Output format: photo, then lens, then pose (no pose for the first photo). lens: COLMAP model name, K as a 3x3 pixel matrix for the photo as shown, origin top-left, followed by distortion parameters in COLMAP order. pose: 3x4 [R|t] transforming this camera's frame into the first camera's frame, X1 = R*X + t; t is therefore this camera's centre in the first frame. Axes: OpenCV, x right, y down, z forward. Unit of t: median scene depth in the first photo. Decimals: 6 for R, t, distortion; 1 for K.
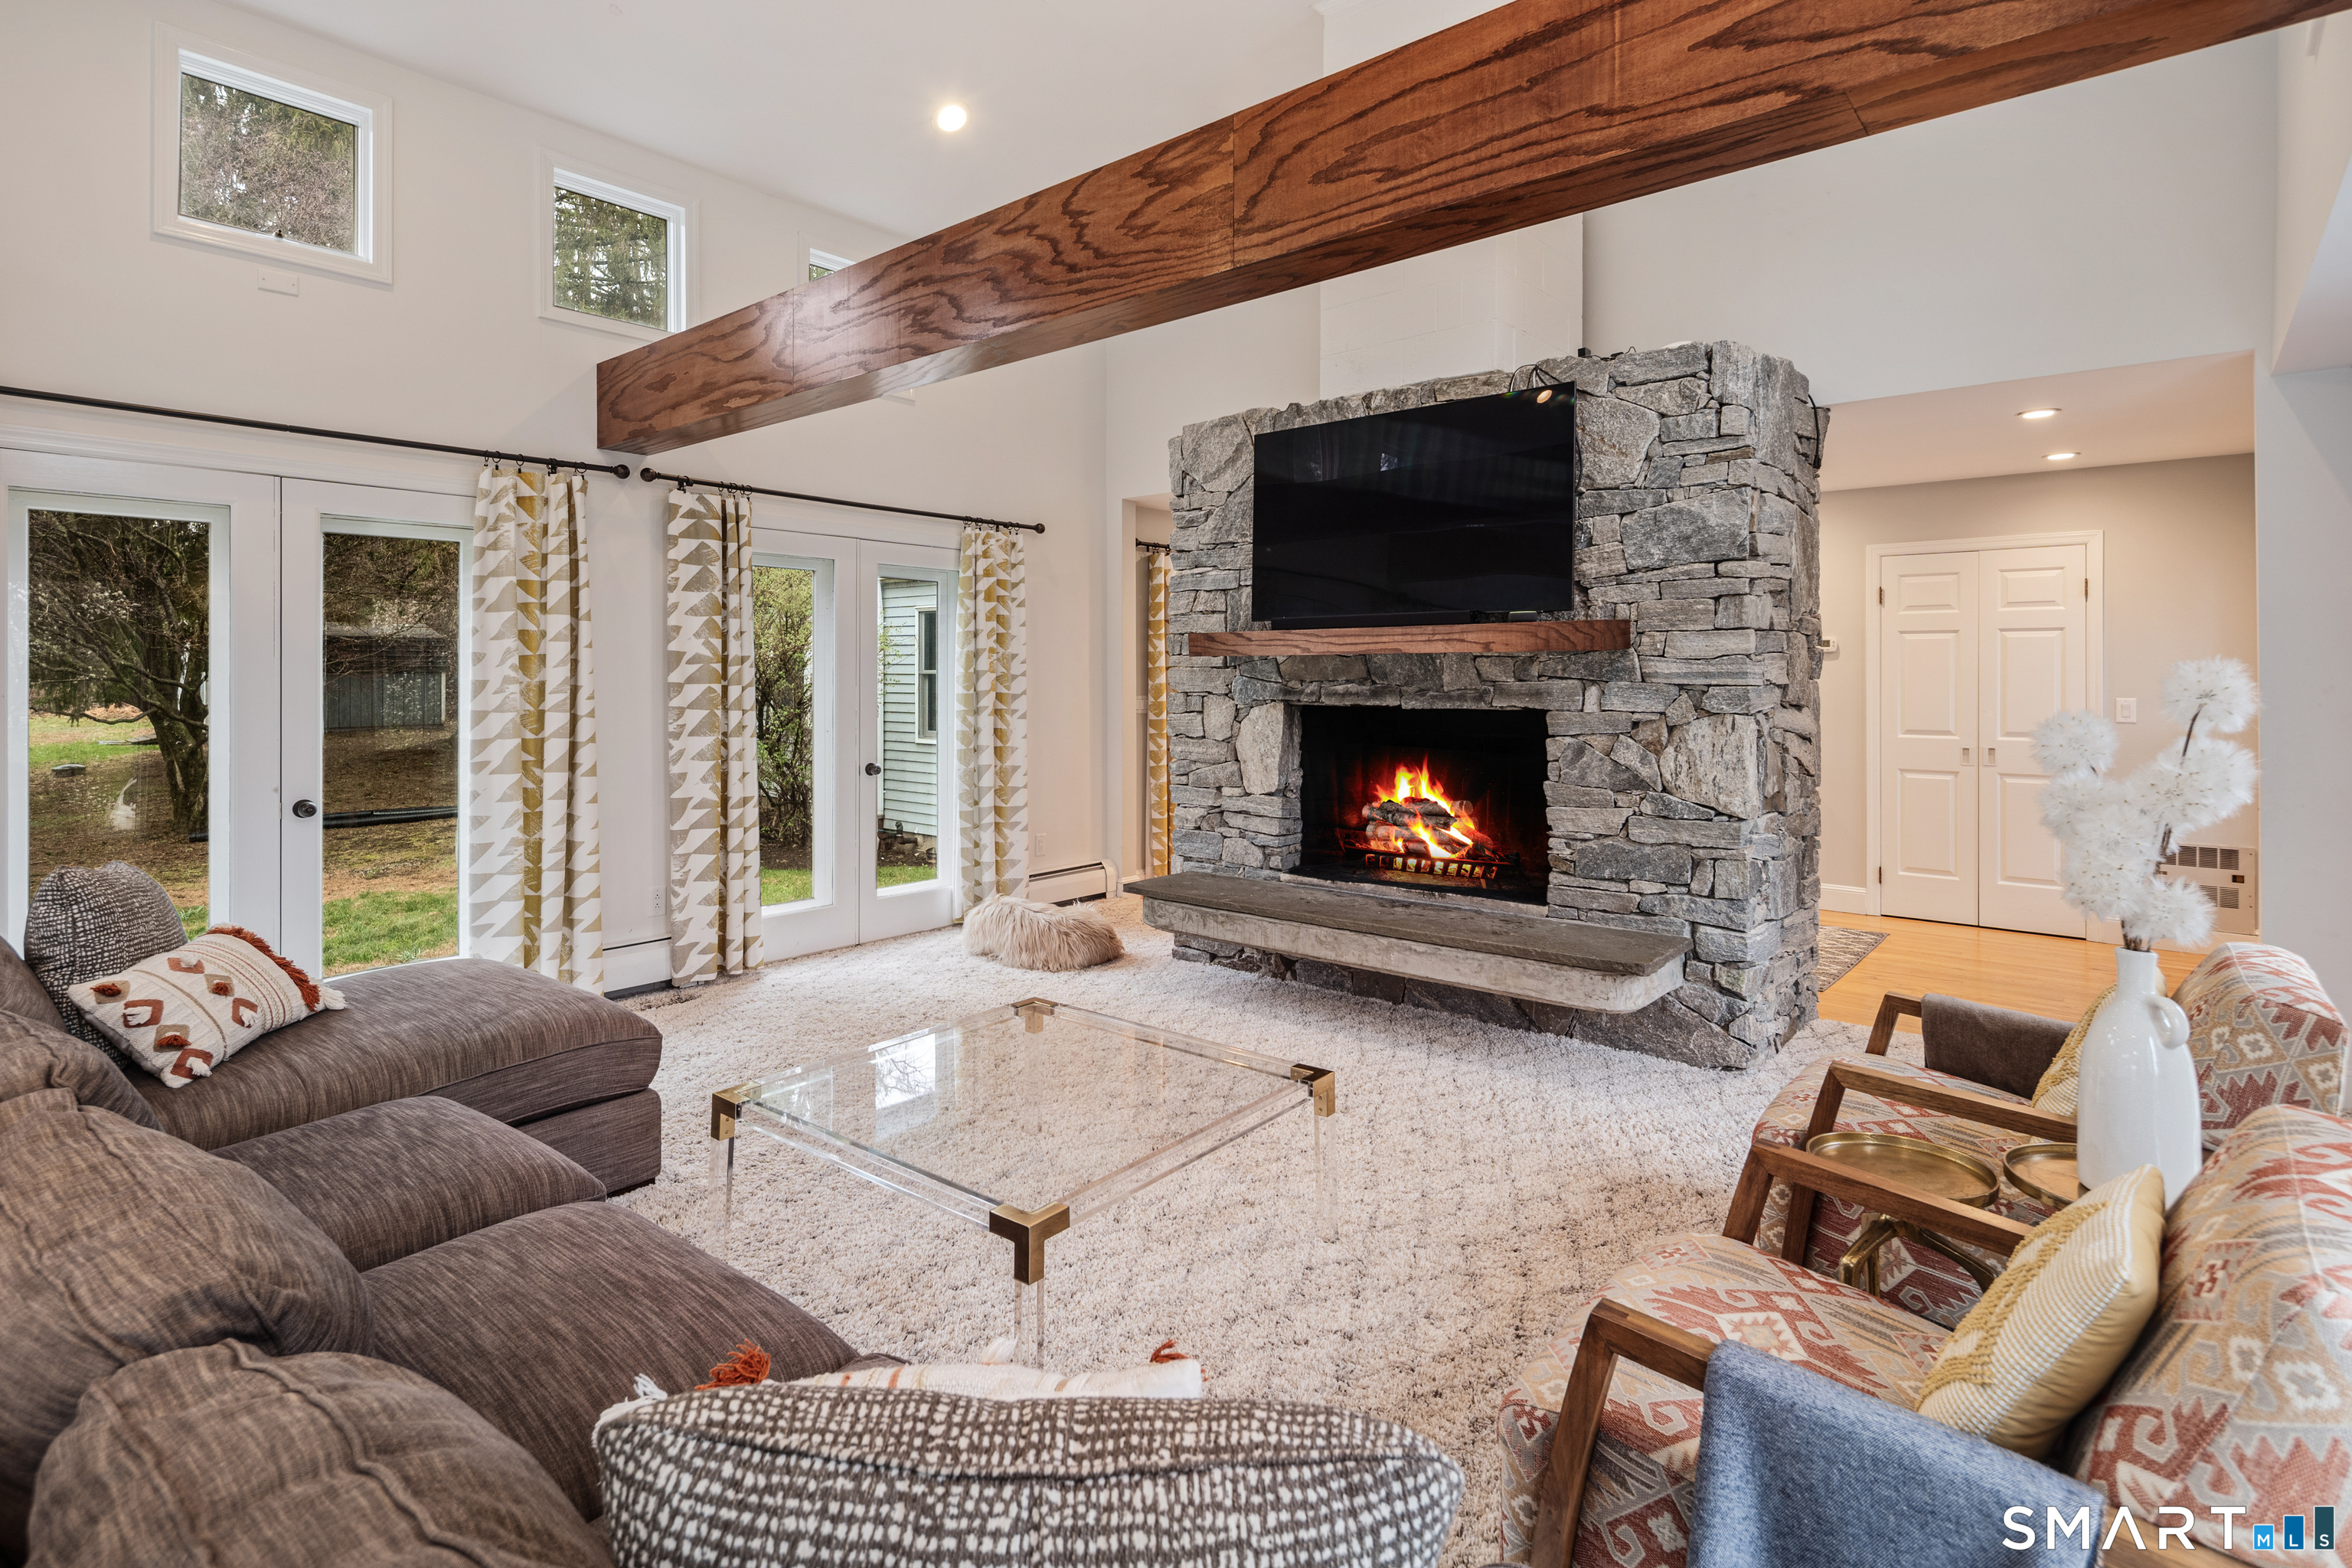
lens RADIAL K [[1171.3, 0, 1197.4], [0, 1171.3, 666.4], [0, 0, 1]] dist [-0.004423, -0.000046]
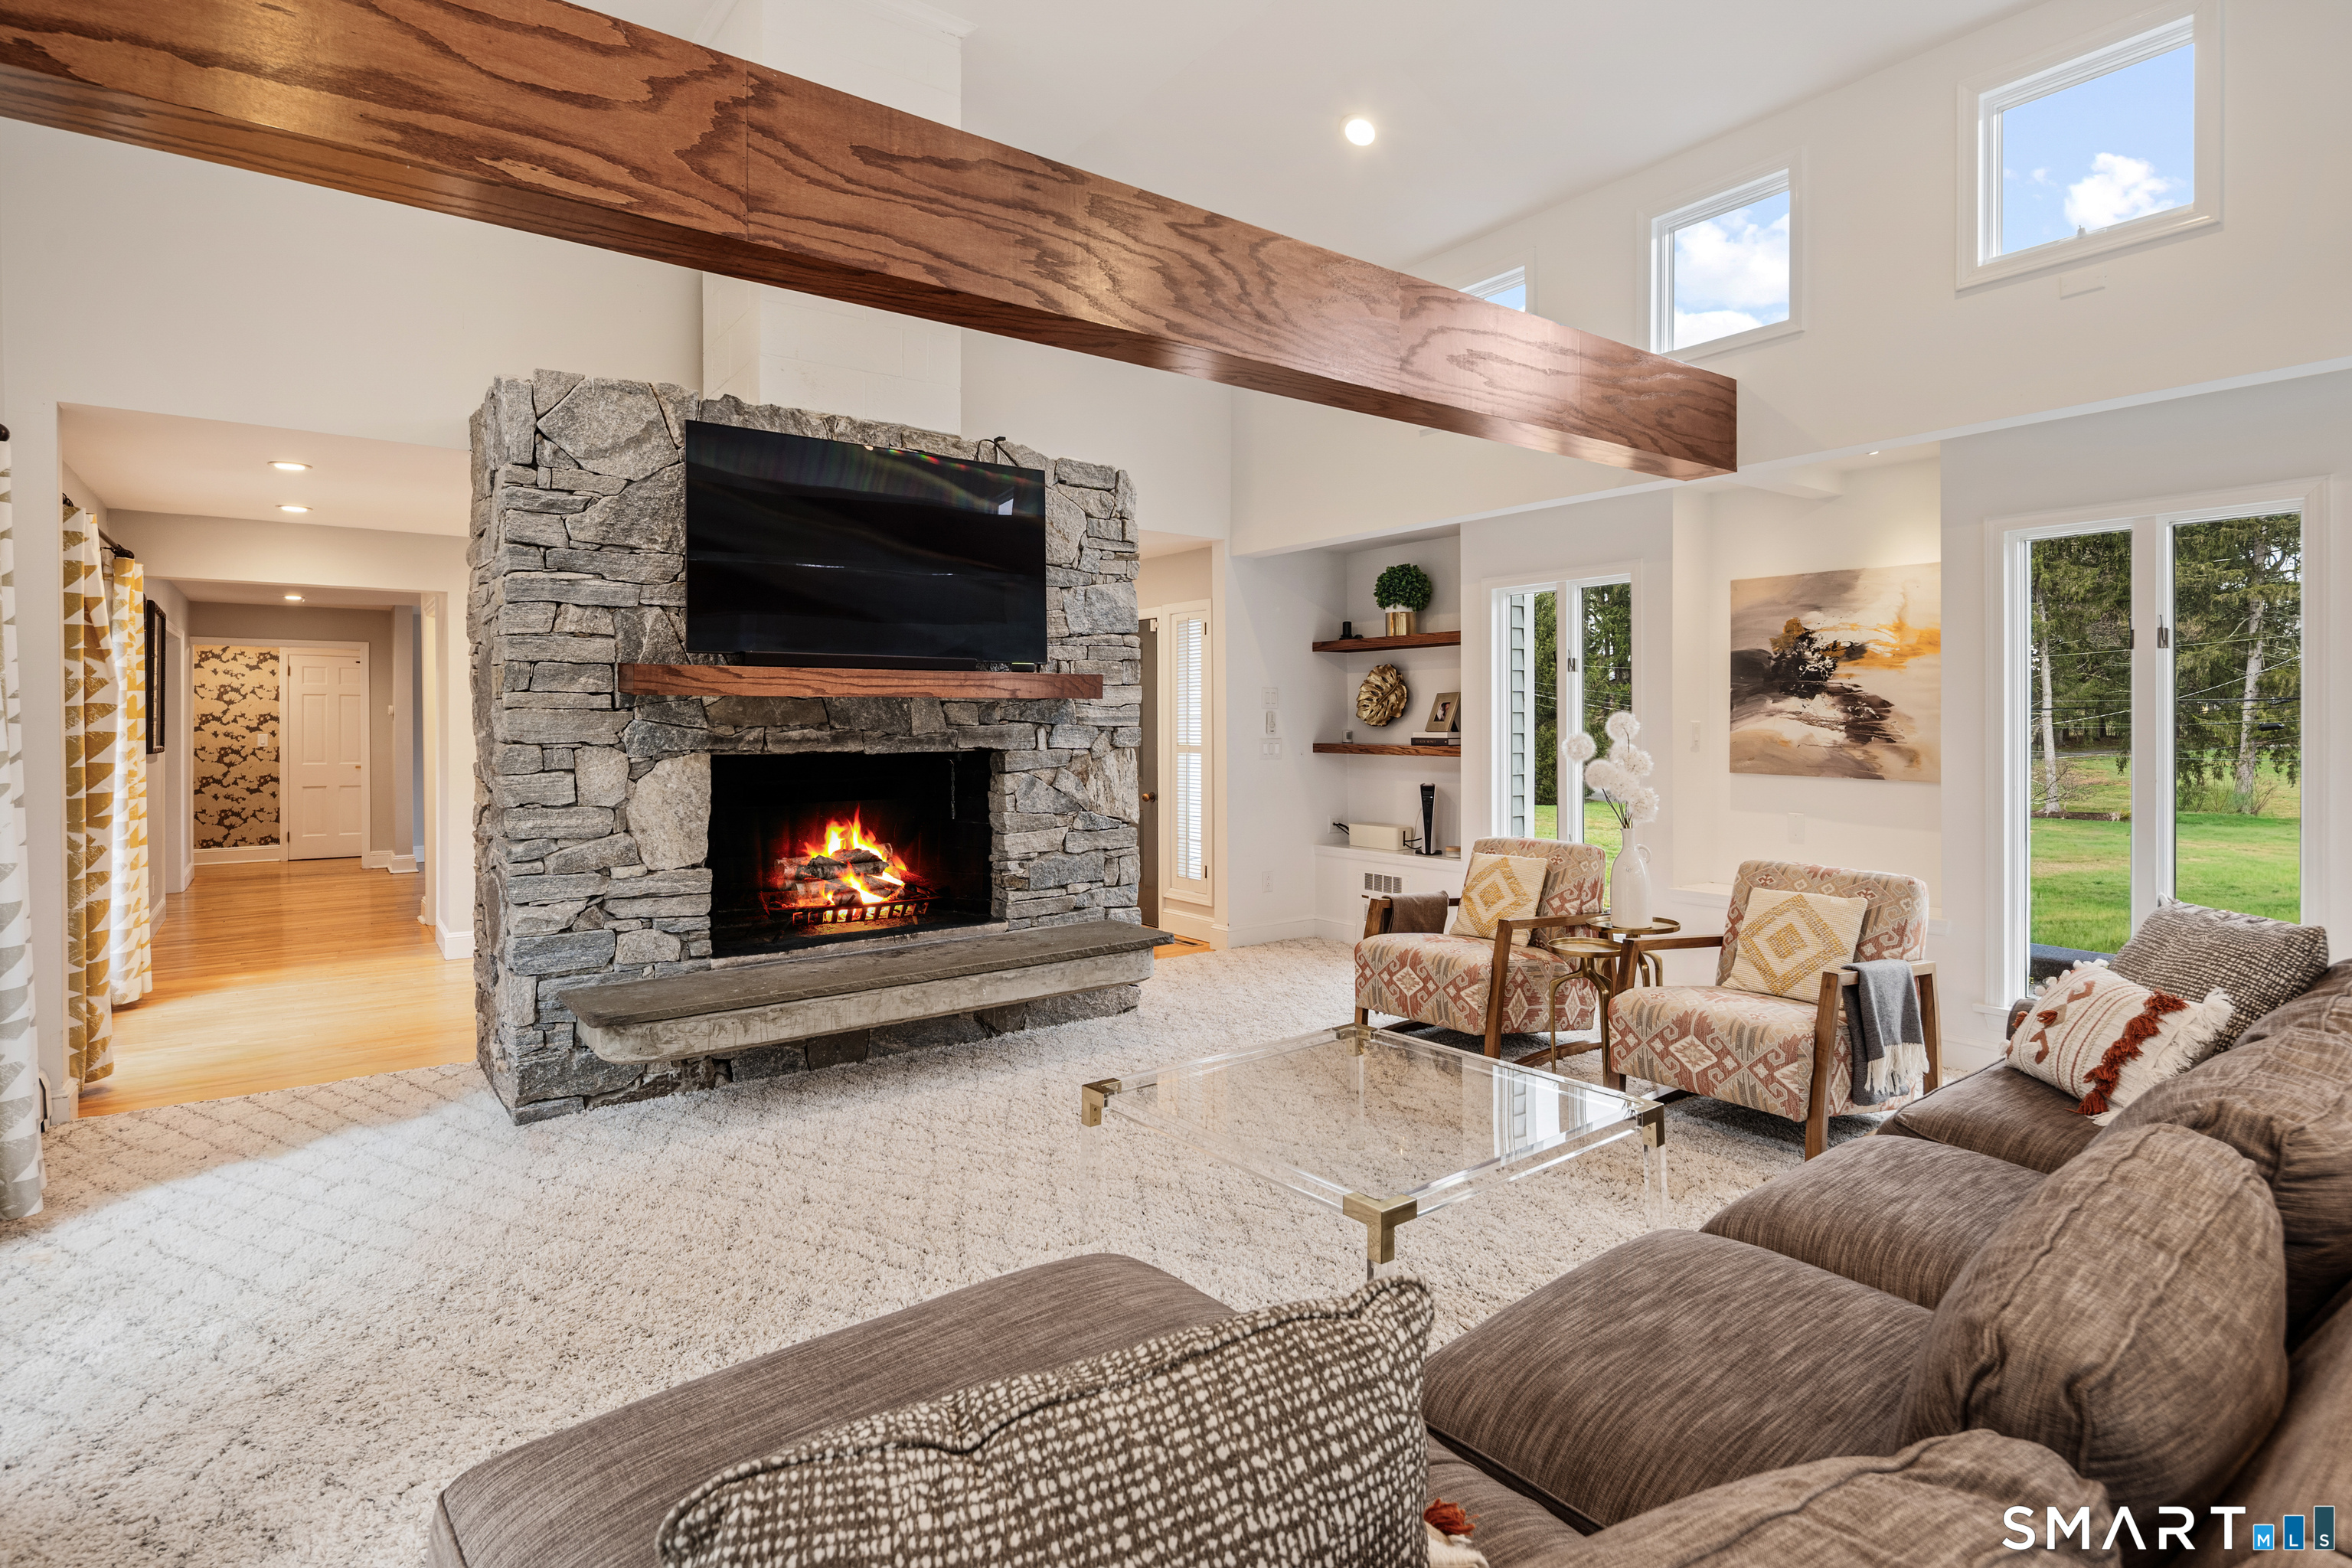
lens RADIAL K [[1171.3, 0, 1210.1], [0, 1171.3, 739.4], [0, 0, 1]] dist [-0.004423, -0.000046]
pose [[0.212780, -0.010680, 0.977042, -0.701812], [0.001044, 0.999942, 0.010703, 0.013769], [-0.977100, -0.001258, 0.212779, 0.512022]]
